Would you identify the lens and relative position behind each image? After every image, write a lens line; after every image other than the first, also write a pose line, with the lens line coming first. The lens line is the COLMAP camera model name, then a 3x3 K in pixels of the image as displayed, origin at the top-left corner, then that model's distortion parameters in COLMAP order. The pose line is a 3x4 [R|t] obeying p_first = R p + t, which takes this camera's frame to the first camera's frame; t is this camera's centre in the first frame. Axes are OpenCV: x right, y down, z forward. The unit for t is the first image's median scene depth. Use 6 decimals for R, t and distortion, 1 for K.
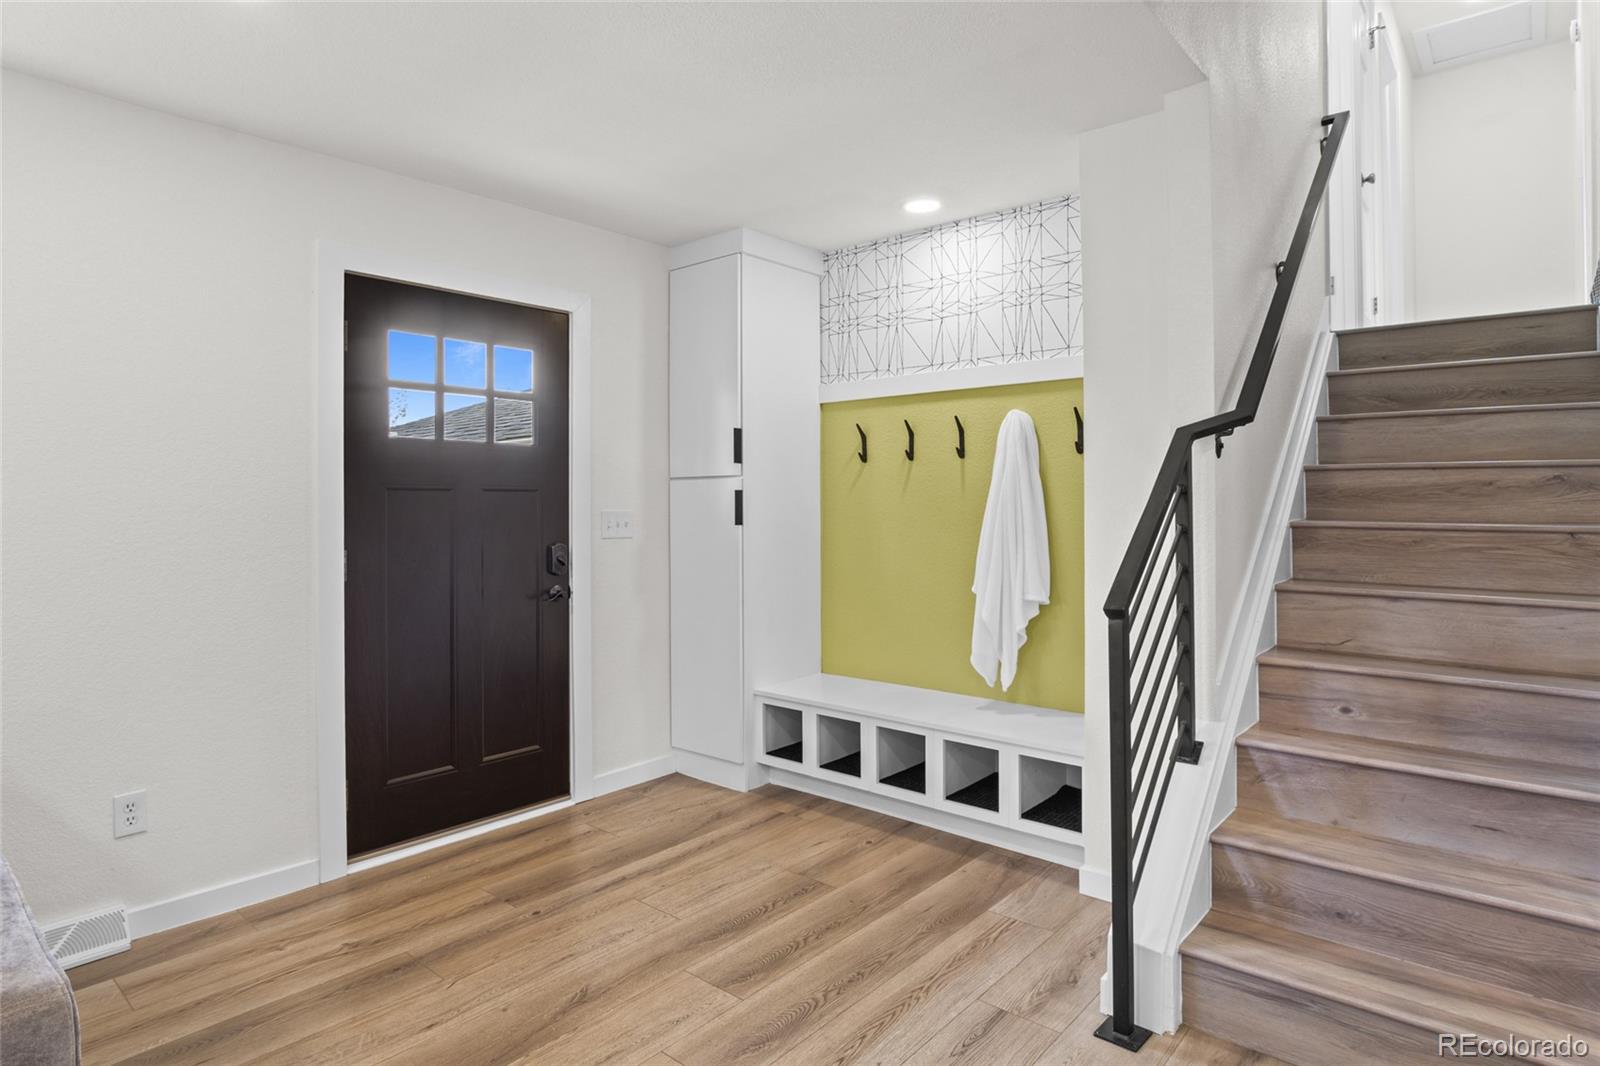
lens RADIAL K [[886.1, 0, 759.9], [0, 886.1, 497.8], [0, 0, 1]] dist [-0.028393, 0.001536]
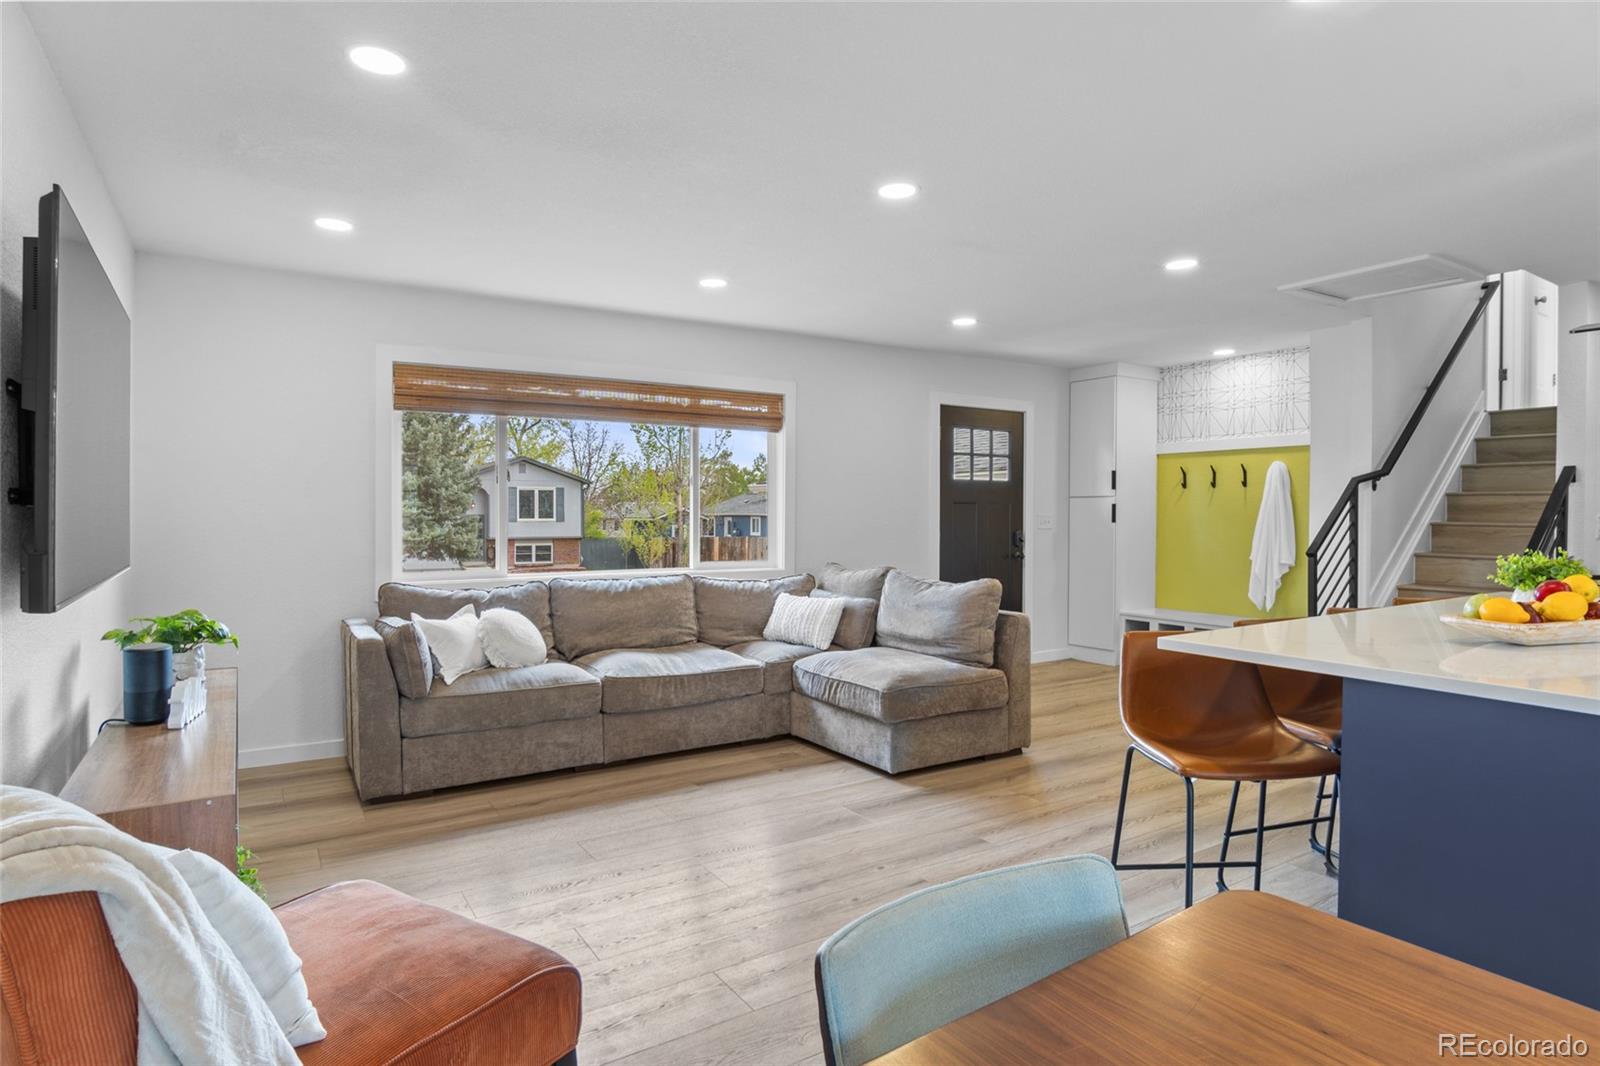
lens RADIAL K [[872.8, 0, 776.1], [0, 872.8, 525.3], [0, 0, 1]] dist [-0.027466, 0.000616]
pose [[0.963037, 0.010884, -0.269150, -0.222340], [-0.005251, 0.999752, 0.021638, 0.000864], [0.269319, -0.019425, 0.962855, -0.984628]]
